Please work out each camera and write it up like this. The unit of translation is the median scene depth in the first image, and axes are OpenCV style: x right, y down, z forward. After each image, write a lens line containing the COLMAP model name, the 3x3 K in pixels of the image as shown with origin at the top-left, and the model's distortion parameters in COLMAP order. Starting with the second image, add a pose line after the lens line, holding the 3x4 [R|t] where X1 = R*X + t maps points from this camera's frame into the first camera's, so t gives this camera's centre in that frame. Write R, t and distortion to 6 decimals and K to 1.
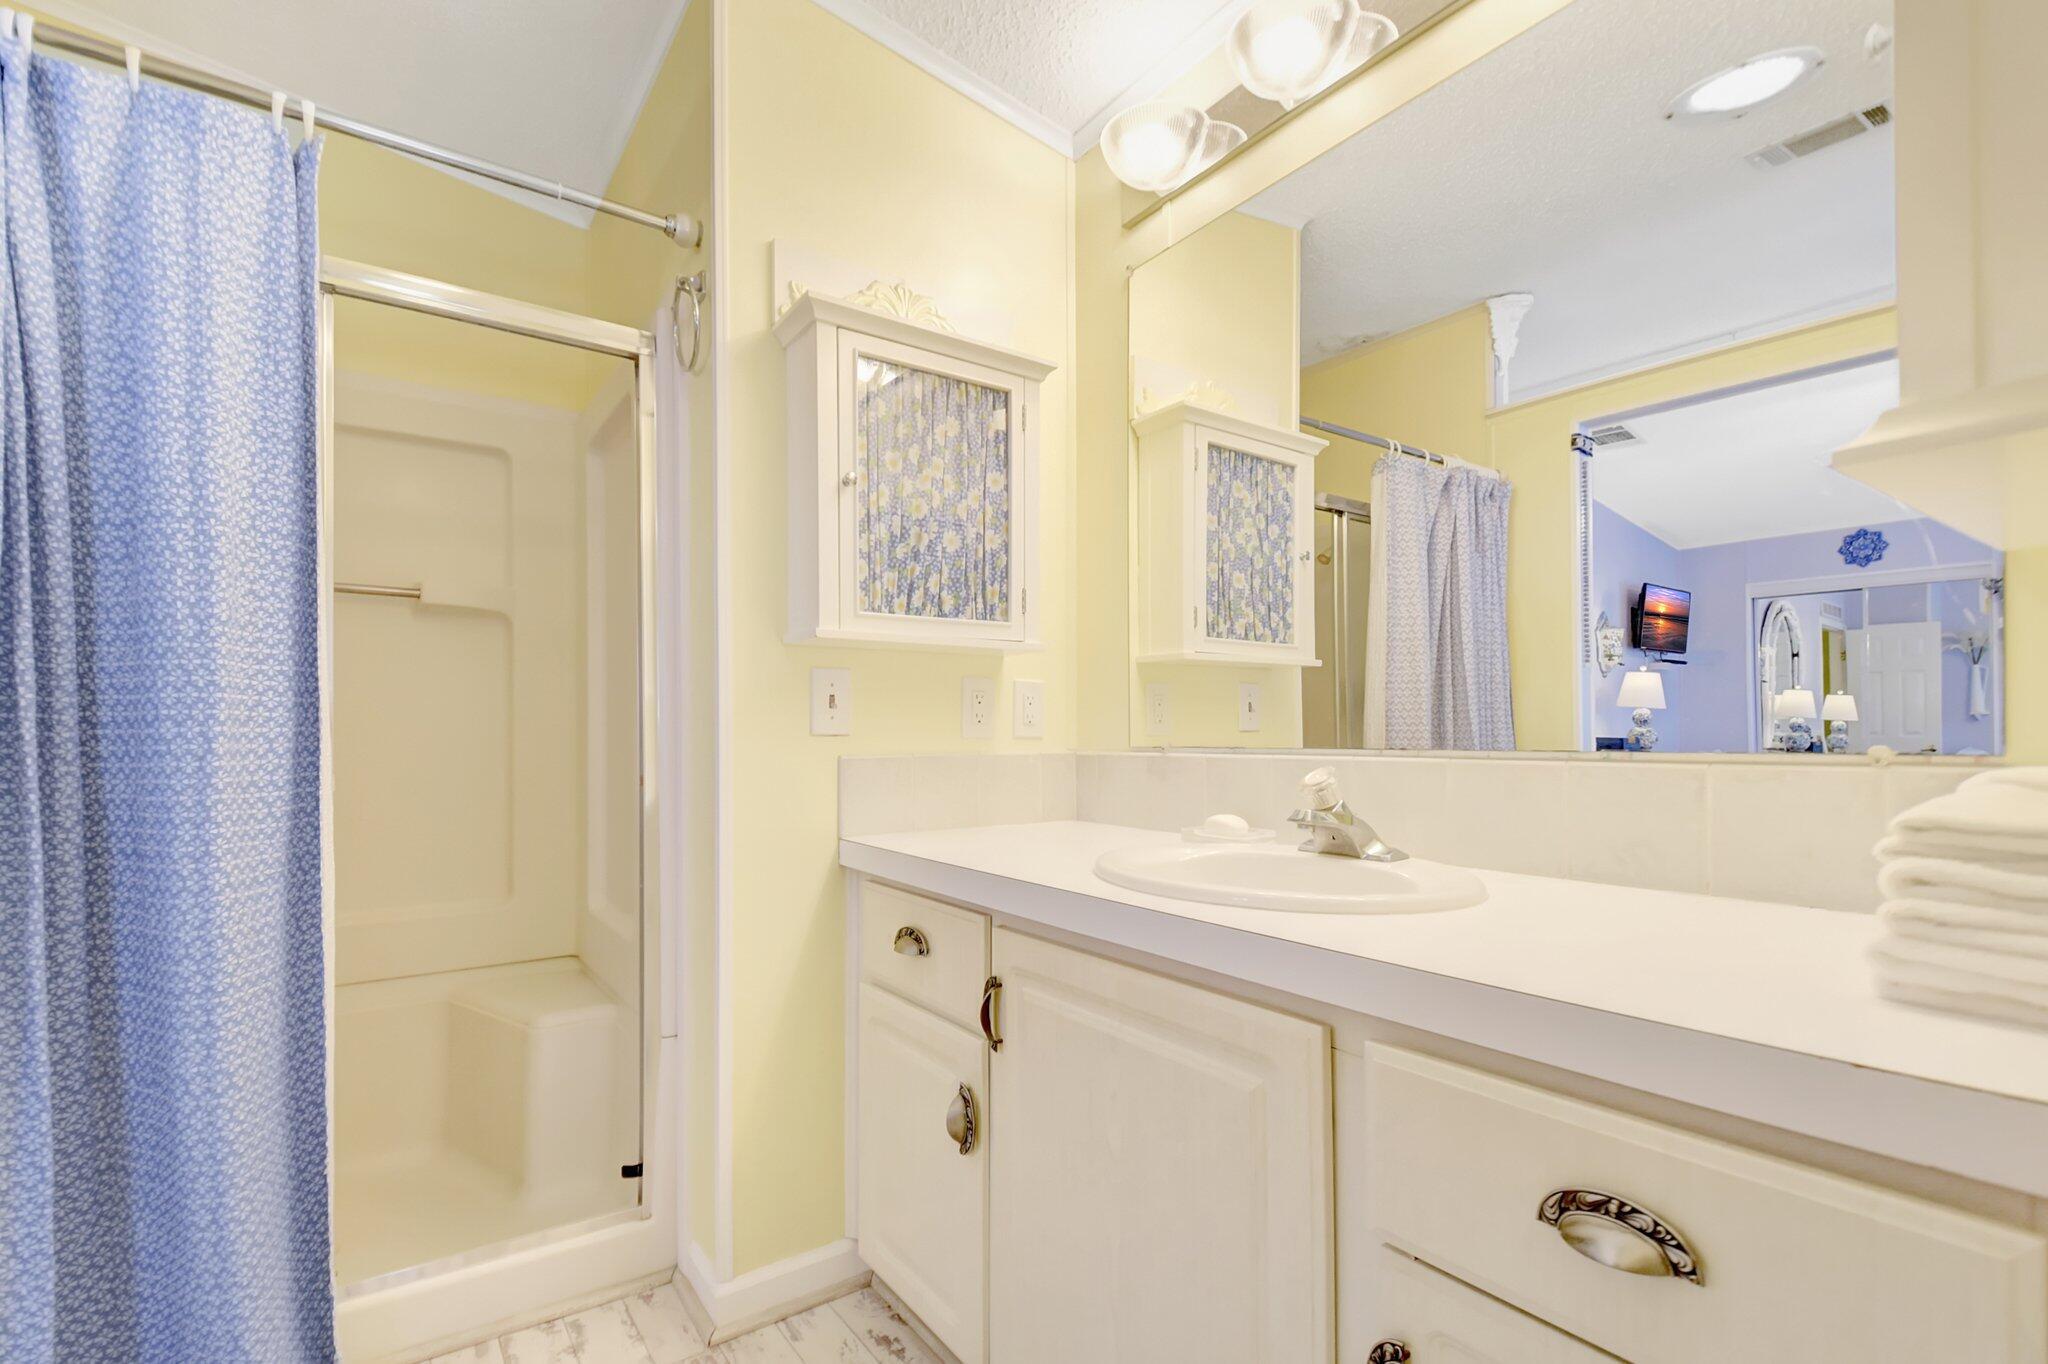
lens RADIAL K [[922.6, 0, 993.9], [0, 922.6, 703.1], [0, 0, 1]] dist [-0.000204, -0.016871]
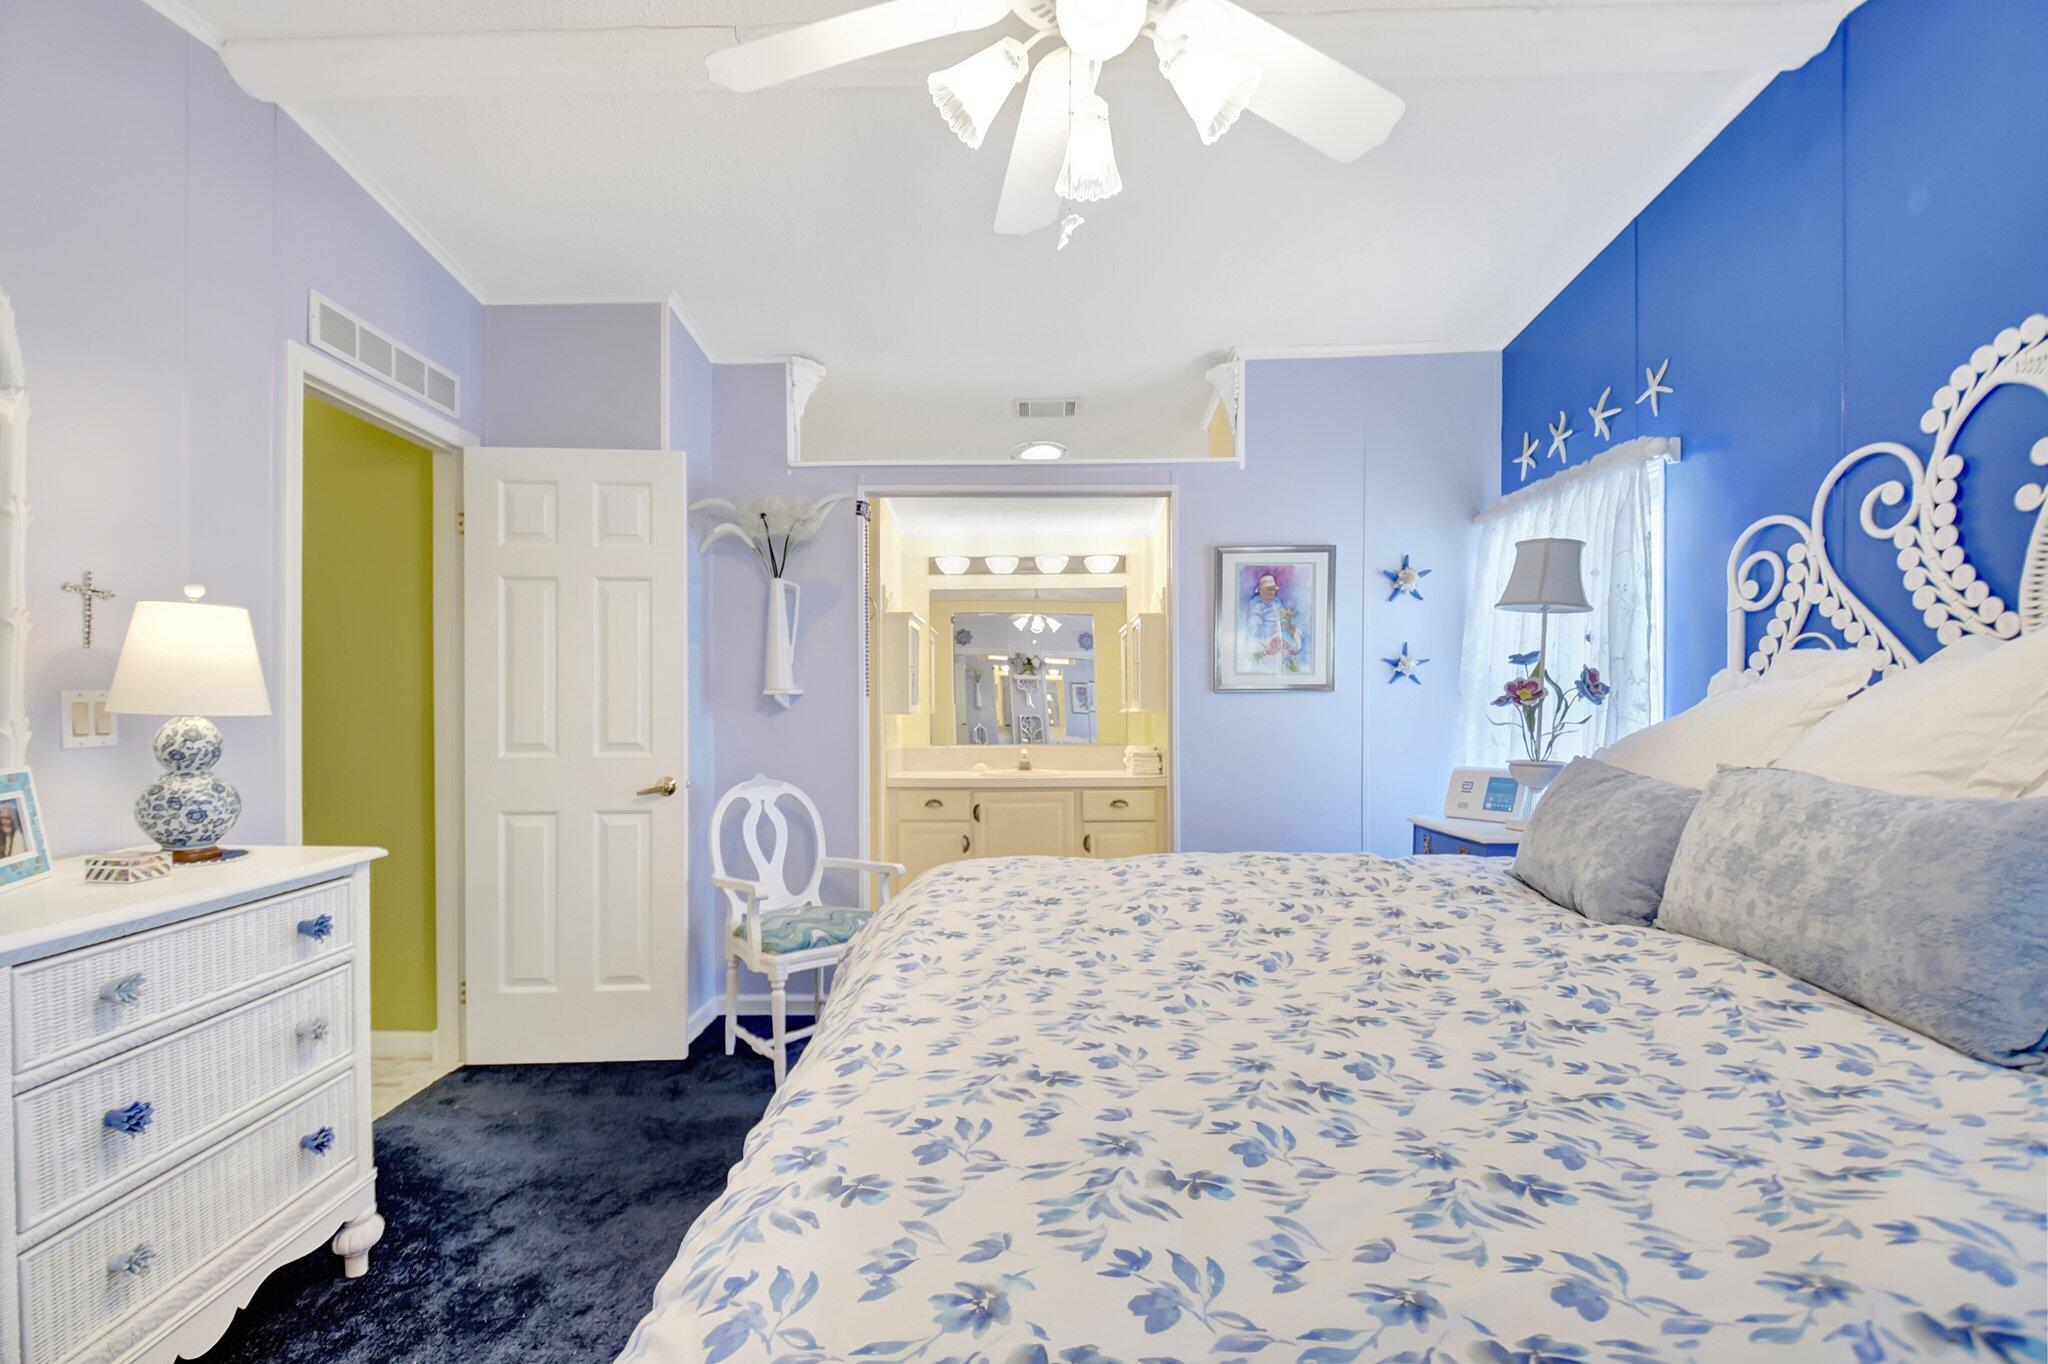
lens RADIAL K [[922.6, 0, 993.9], [0, 922.6, 703.1], [0, 0, 1]] dist [-0.000204, -0.016871]
pose [[0.607557, 0.012723, 0.794174, -3.090823], [-0.015500, 0.999871, -0.004160, -0.118622], [-0.794125, -0.009783, 0.607676, -1.444928]]
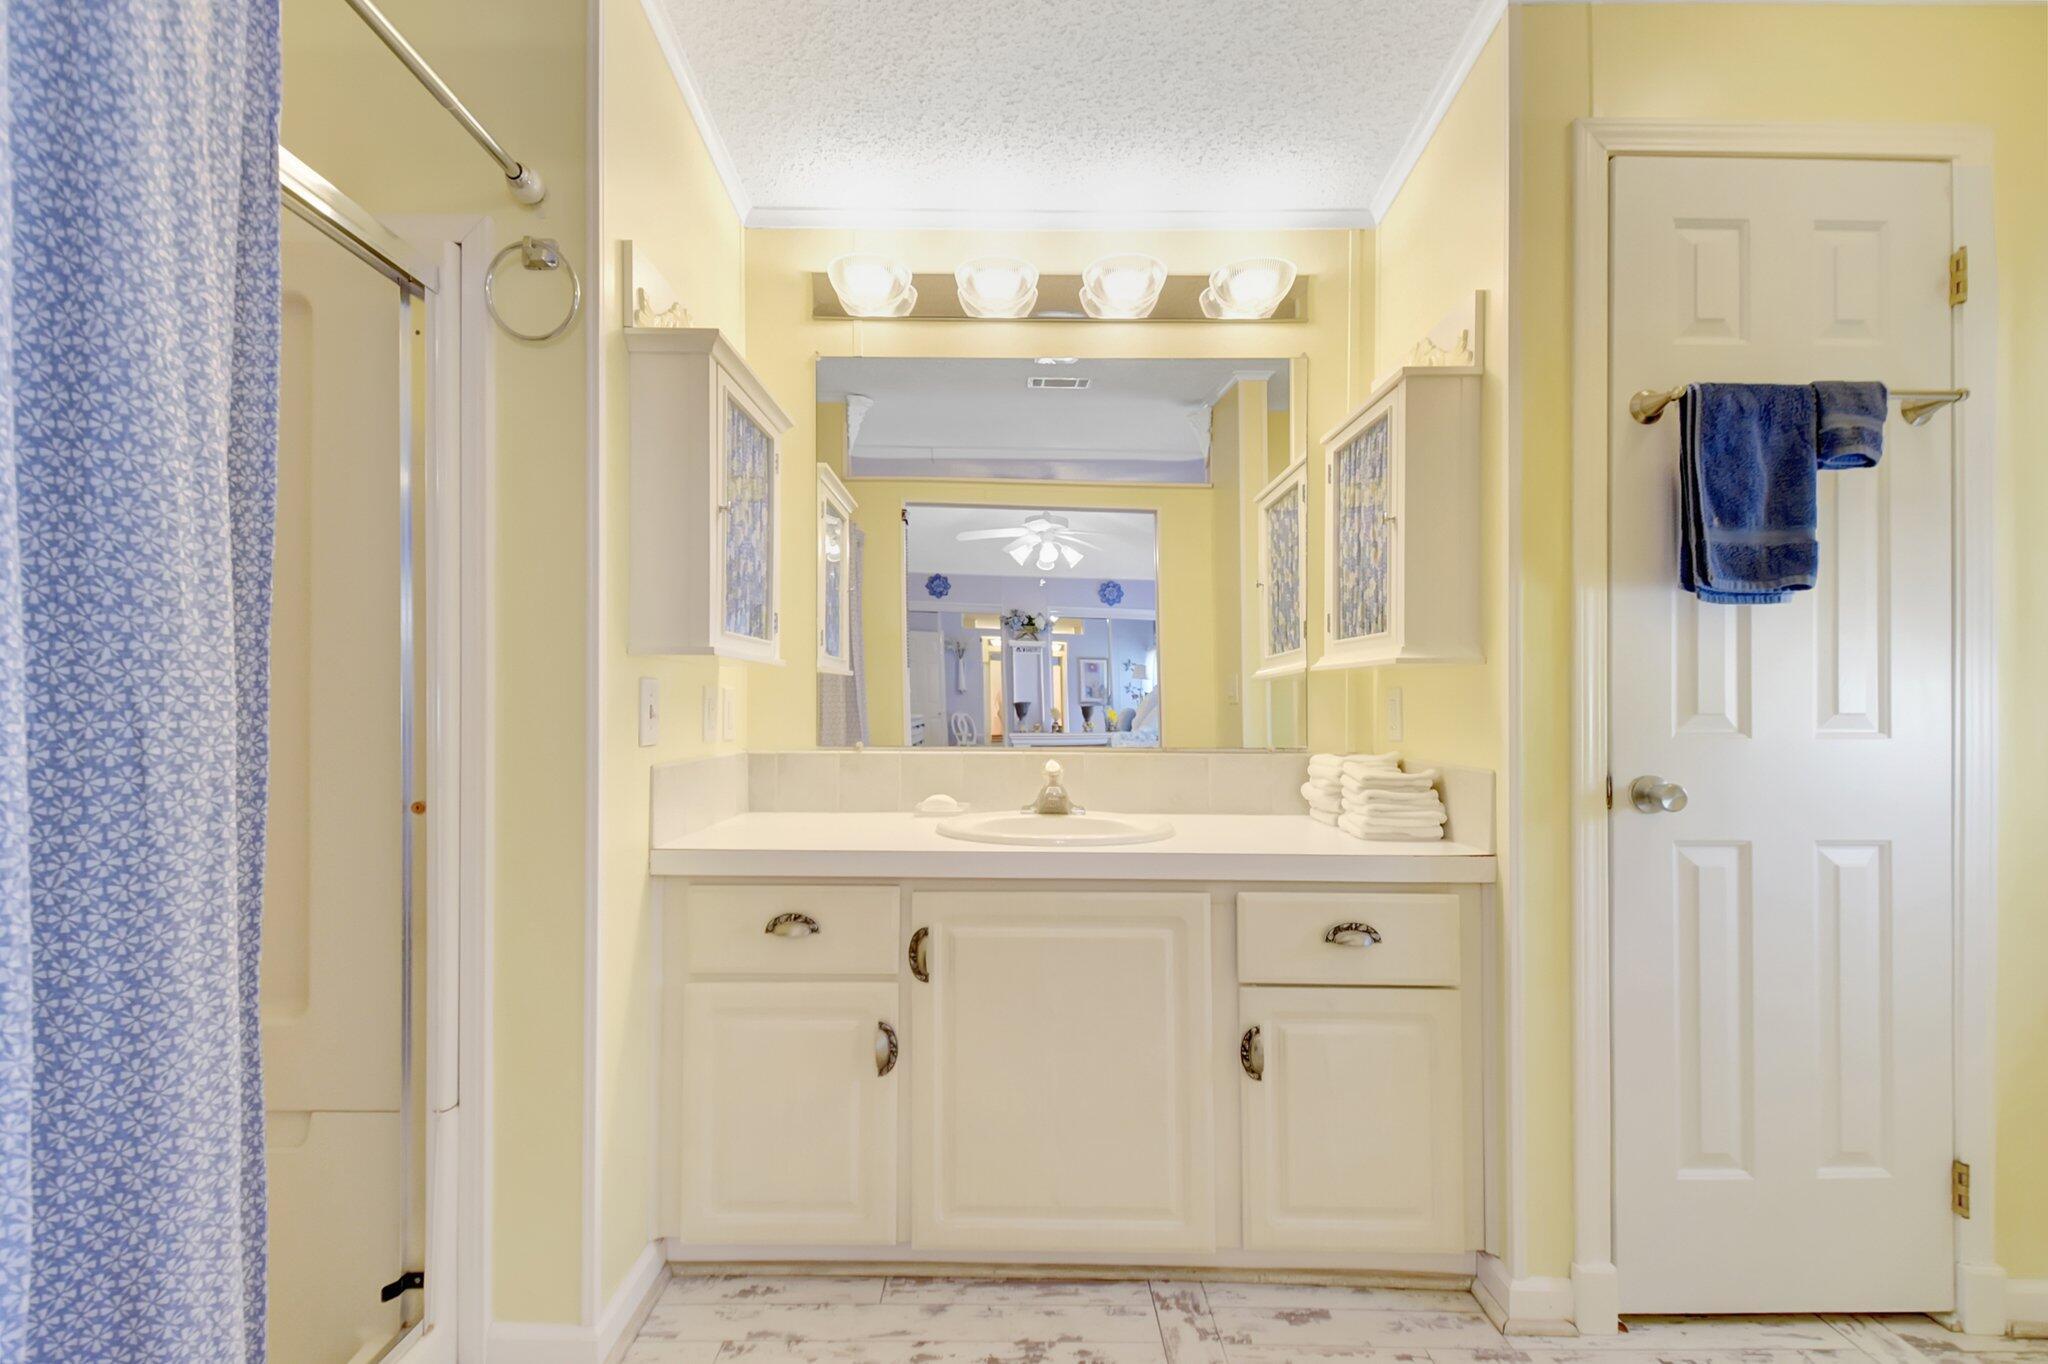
lens RADIAL K [[922.6, 0, 993.9], [0, 922.6, 703.1], [0, 0, 1]] dist [-0.000204, -0.016871]
pose [[0.597579, 0.006135, 0.801787, -1.000789], [-0.020036, 0.999773, 0.007283, -0.038064], [-0.801560, -0.020417, 0.597566, 0.134265]]
